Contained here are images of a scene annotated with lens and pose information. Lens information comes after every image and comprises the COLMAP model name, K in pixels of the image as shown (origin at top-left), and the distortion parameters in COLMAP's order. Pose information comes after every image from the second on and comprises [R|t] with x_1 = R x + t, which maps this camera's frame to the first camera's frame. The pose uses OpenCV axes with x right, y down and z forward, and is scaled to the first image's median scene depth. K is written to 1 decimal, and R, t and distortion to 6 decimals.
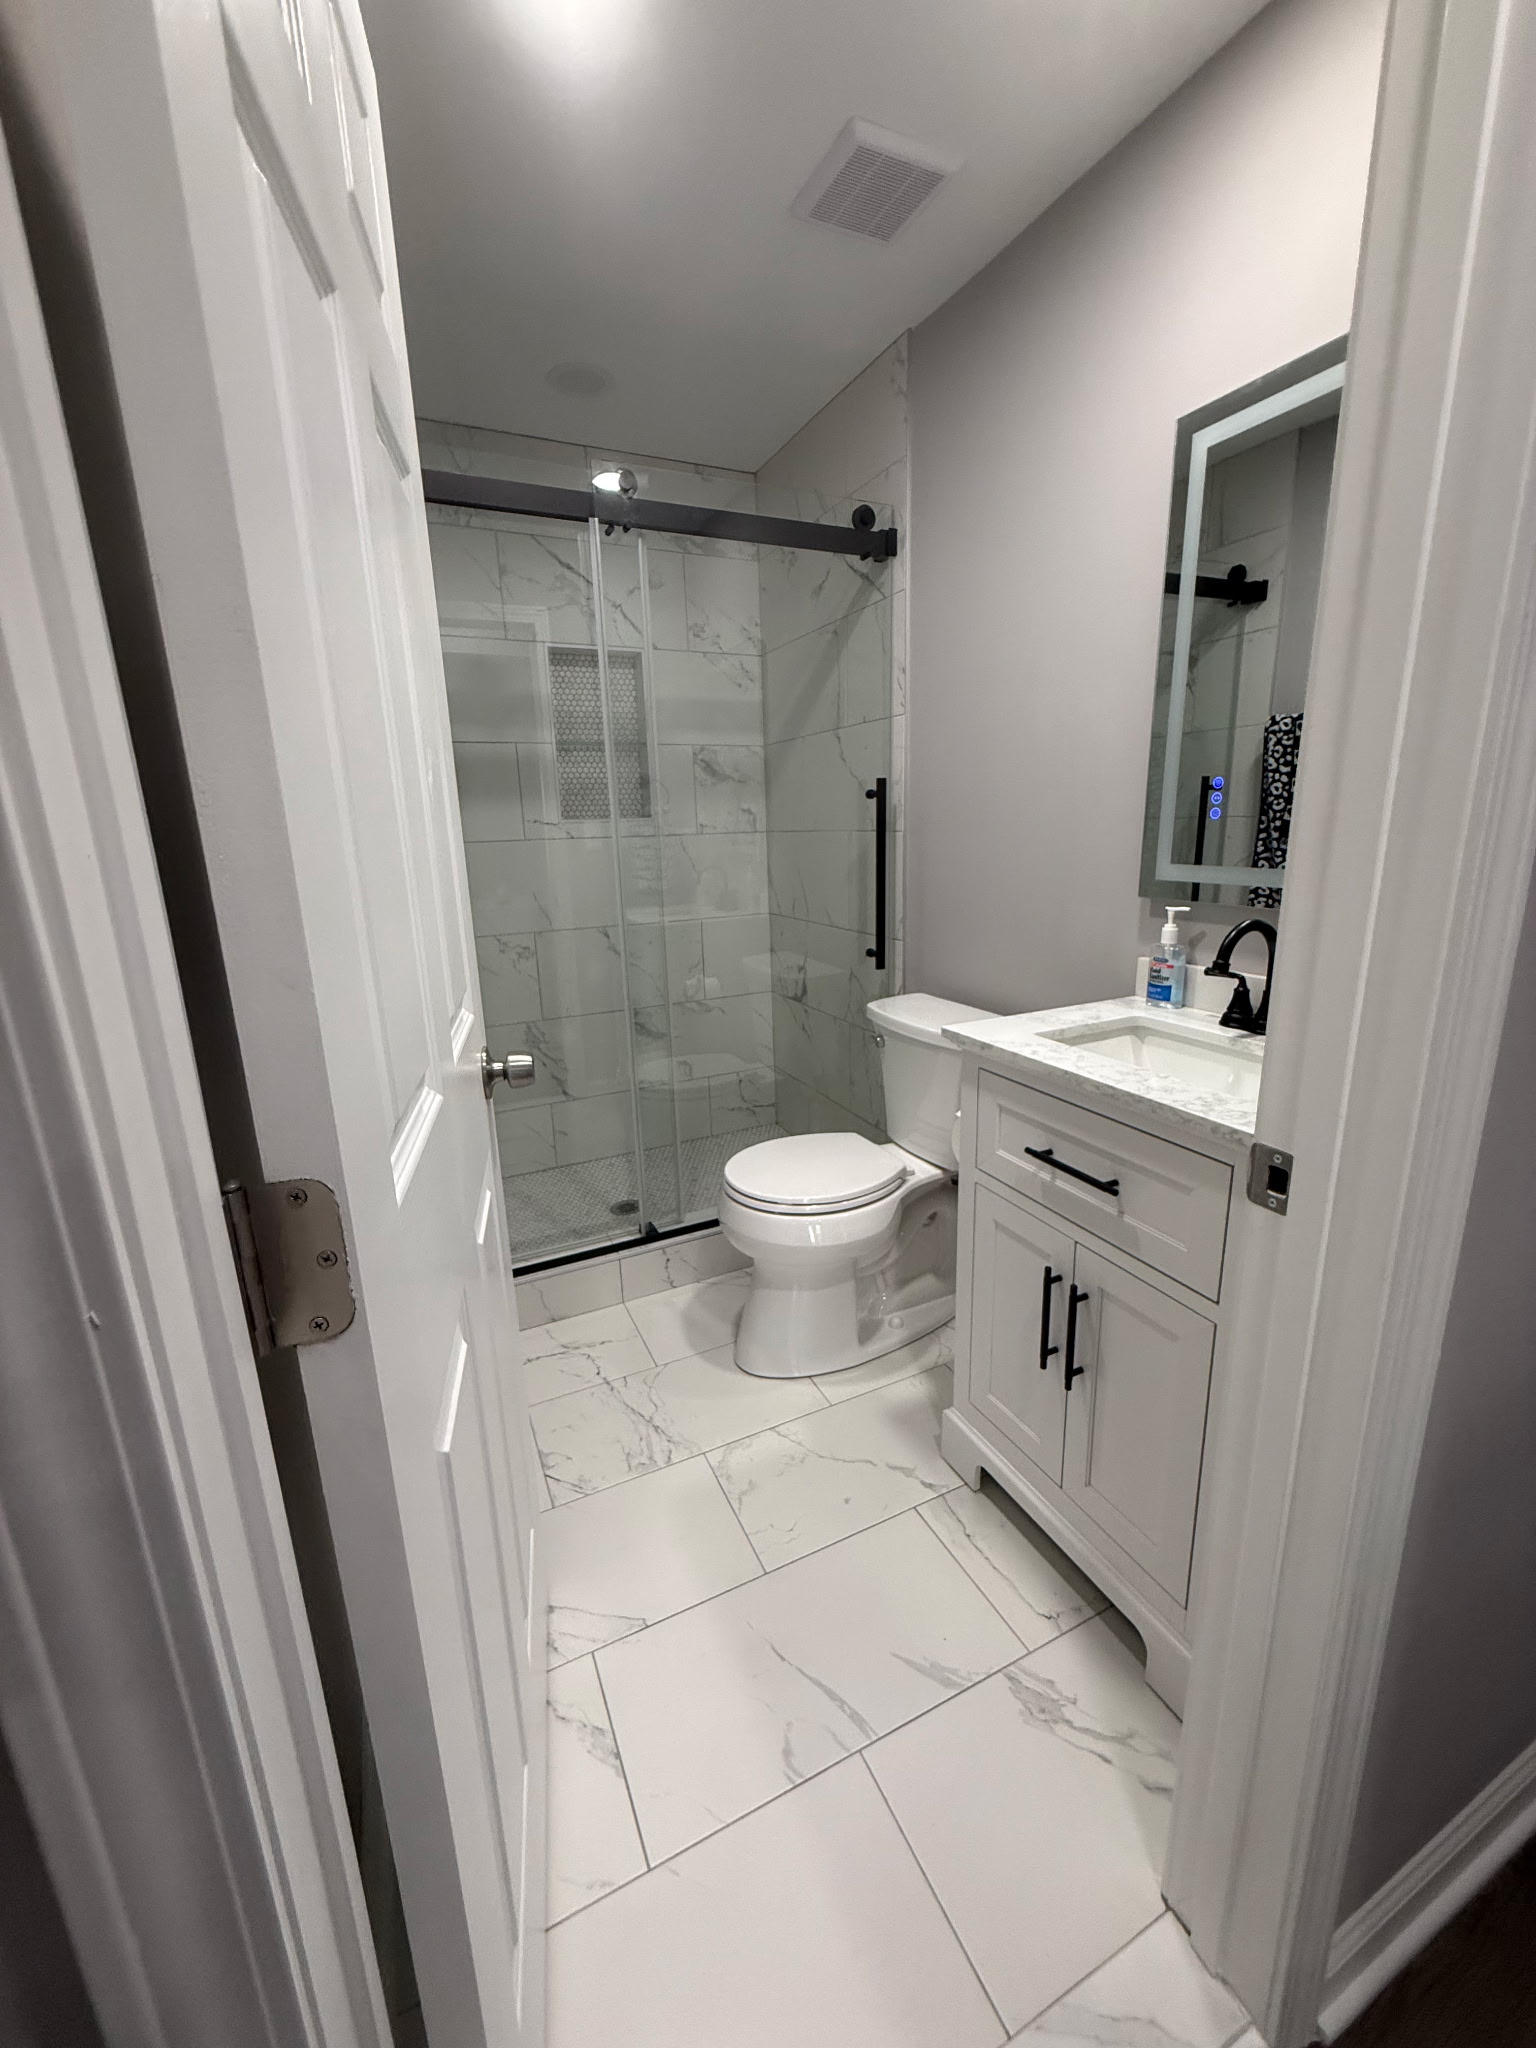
lens RADIAL K [[818.9, 0, 772.3], [0, 818.9, 1022.3], [0, 0, 1]] dist [0.000574, 0.000018]
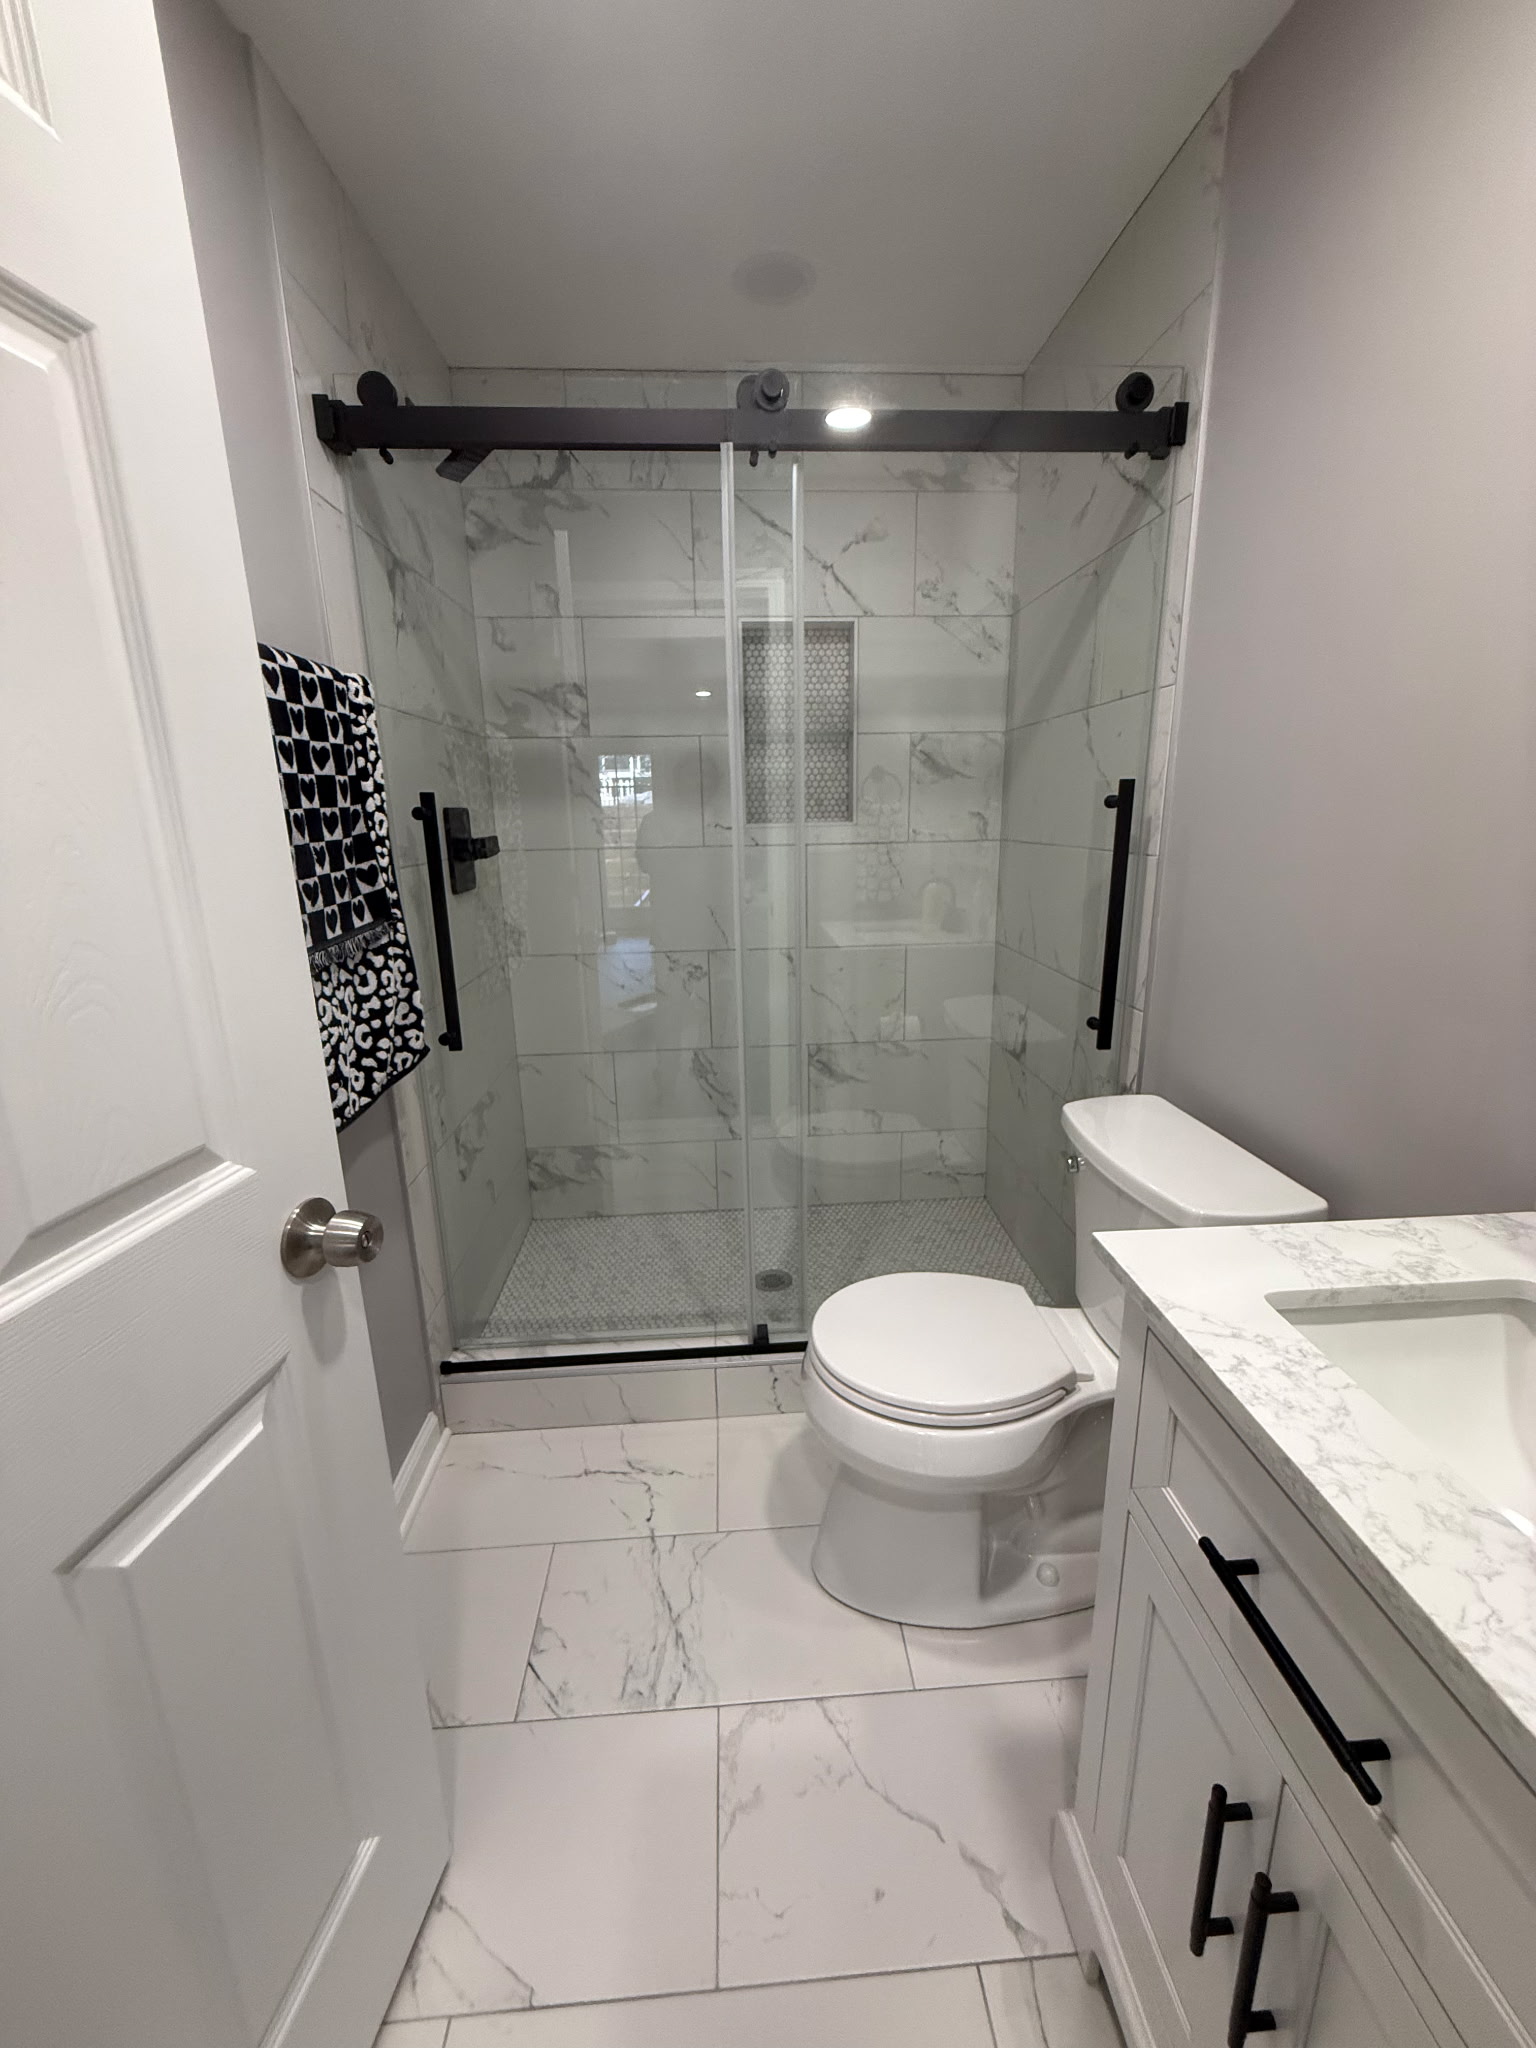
lens RADIAL K [[818.9, 0, 770.4], [0, 818.9, 1021.1], [0, 0, 1]] dist [0.000574, 0.000018]
pose [[0.928324, 0.103856, -0.356971, 0.129176], [-0.096760, 0.994592, 0.037733, -0.098688], [0.358959, -0.000488, 0.933353, 0.264535]]
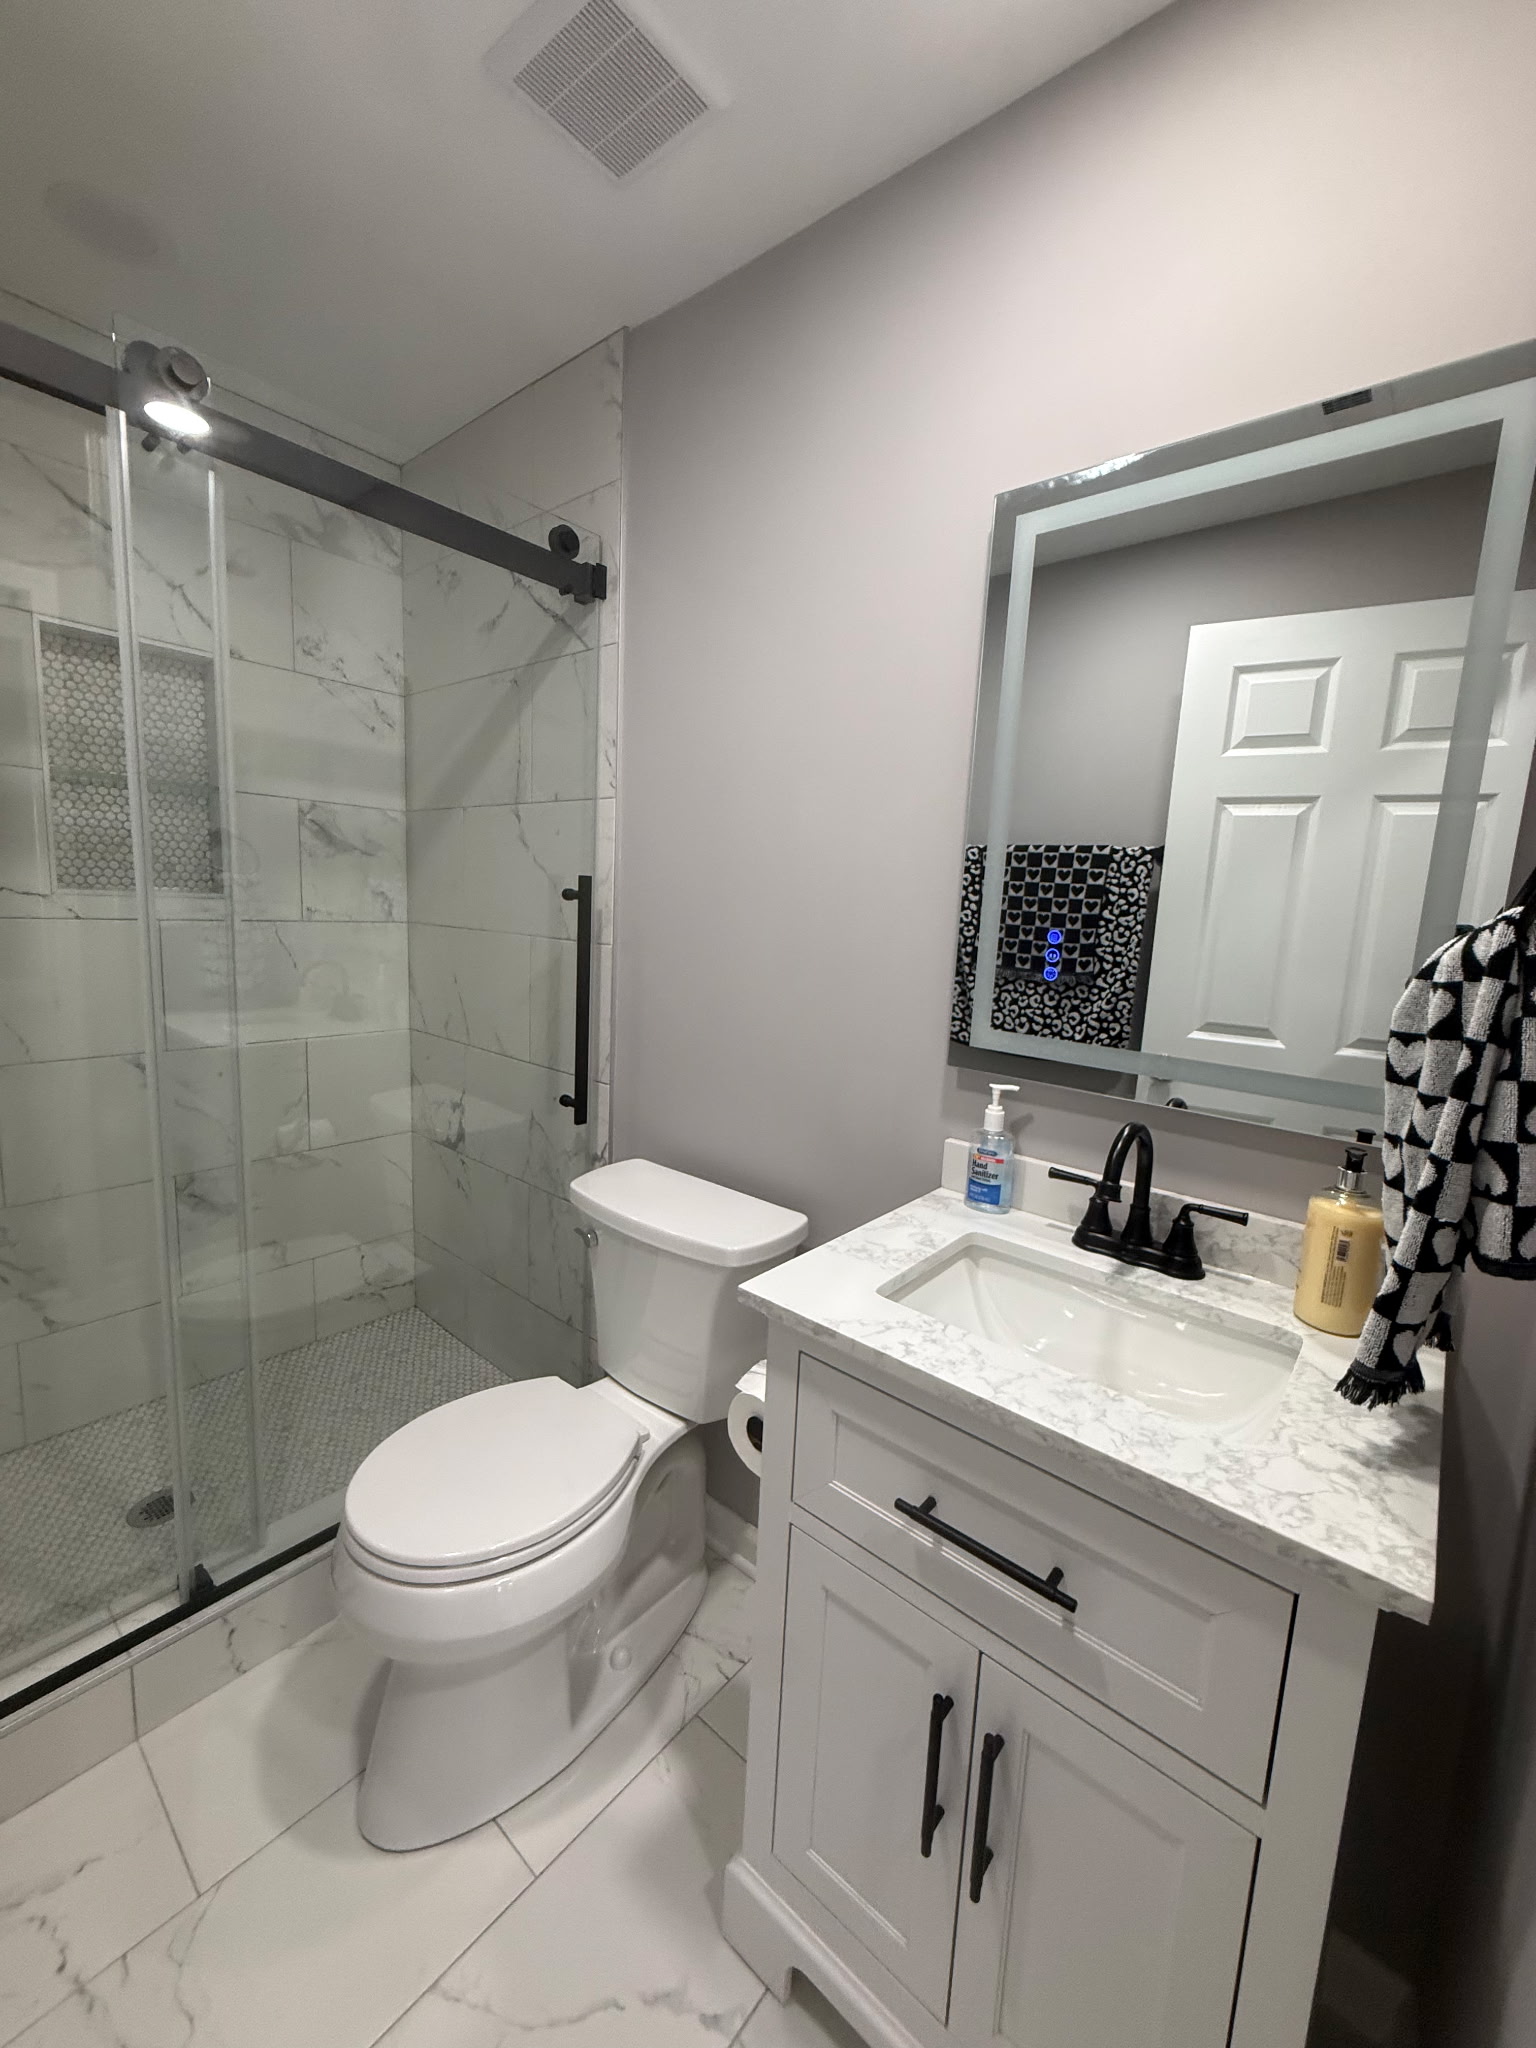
lens RADIAL K [[818.9, 0, 776.3], [0, 818.9, 1021.2], [0, 0, 1]] dist [0.000574, 0.000018]
pose [[0.905111, 0.011505, 0.425019, -0.028812], [0.027279, 0.996003, -0.085054, -0.101184], [-0.424299, 0.088577, 0.901180, 0.270283]]
